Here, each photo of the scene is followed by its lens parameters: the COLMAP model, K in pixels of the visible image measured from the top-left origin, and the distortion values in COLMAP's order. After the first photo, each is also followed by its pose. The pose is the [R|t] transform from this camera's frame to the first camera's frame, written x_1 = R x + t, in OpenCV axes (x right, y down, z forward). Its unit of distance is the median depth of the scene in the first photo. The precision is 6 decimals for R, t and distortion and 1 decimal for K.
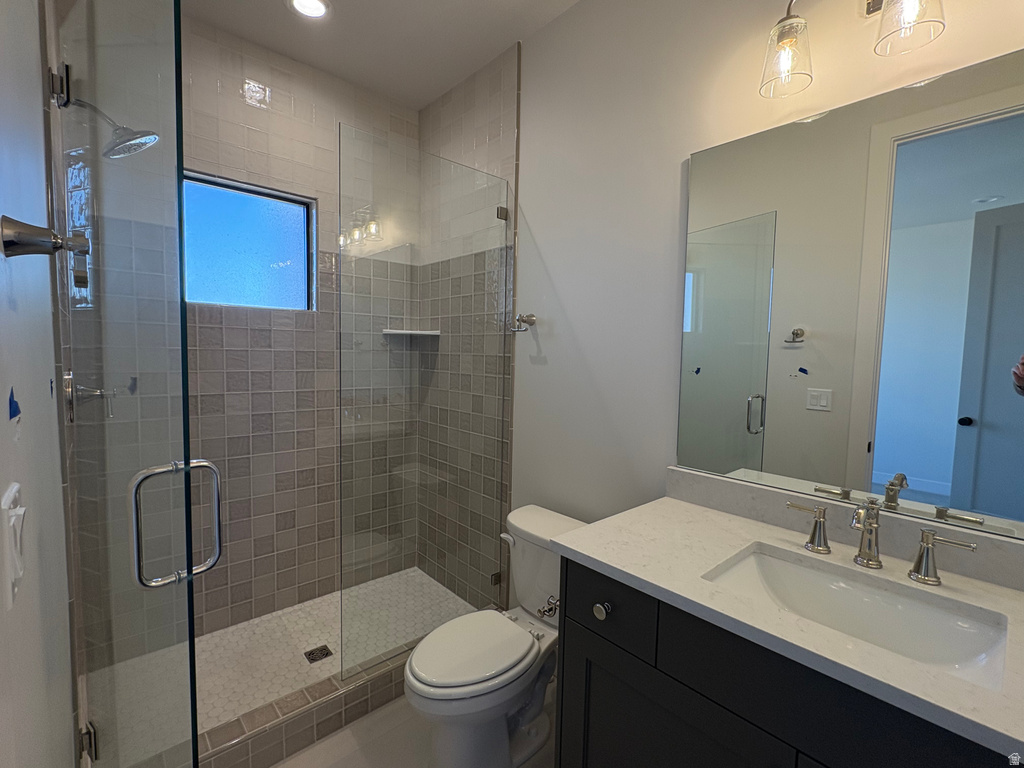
lens RADIAL K [[470.2, 0, 505.3], [0, 470.2, 383.6], [0, 0, 1]] dist [-0.002723, -0.000065]
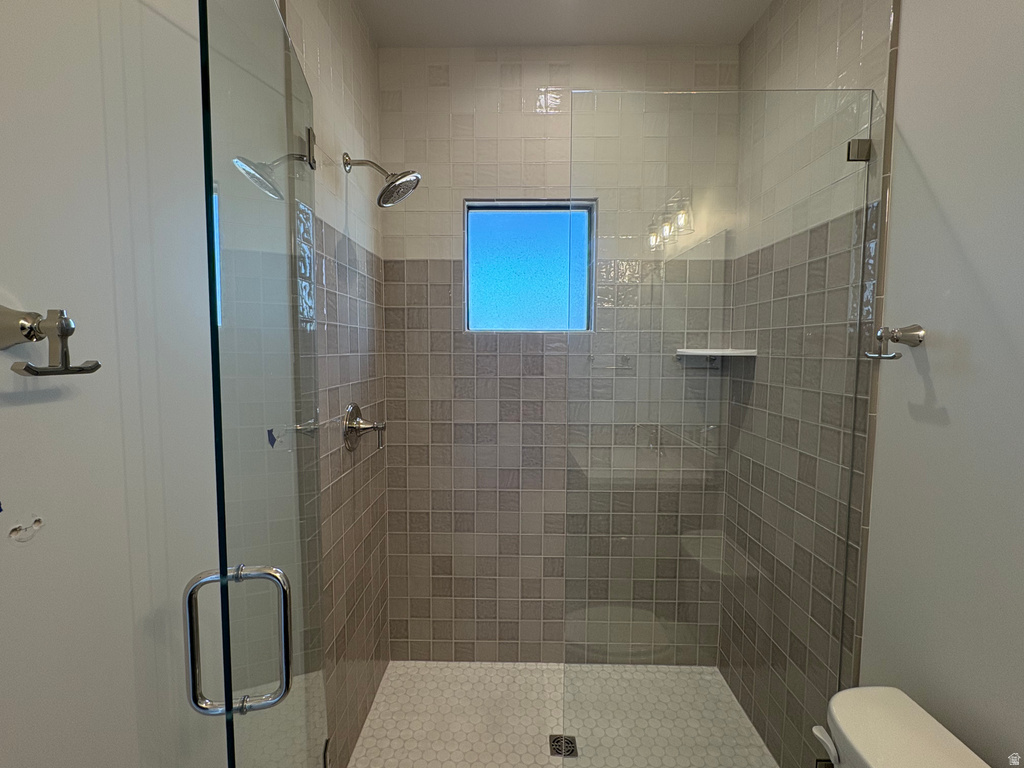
lens RADIAL K [[470.2, 0, 519.1], [0, 470.2, 380.7], [0, 0, 1]] dist [-0.002723, -0.000065]
pose [[0.736660, 0.030249, -0.675587, 0.080639], [-0.030581, 0.999467, 0.011405, -0.072990], [0.675572, 0.012258, 0.737192, 0.291038]]
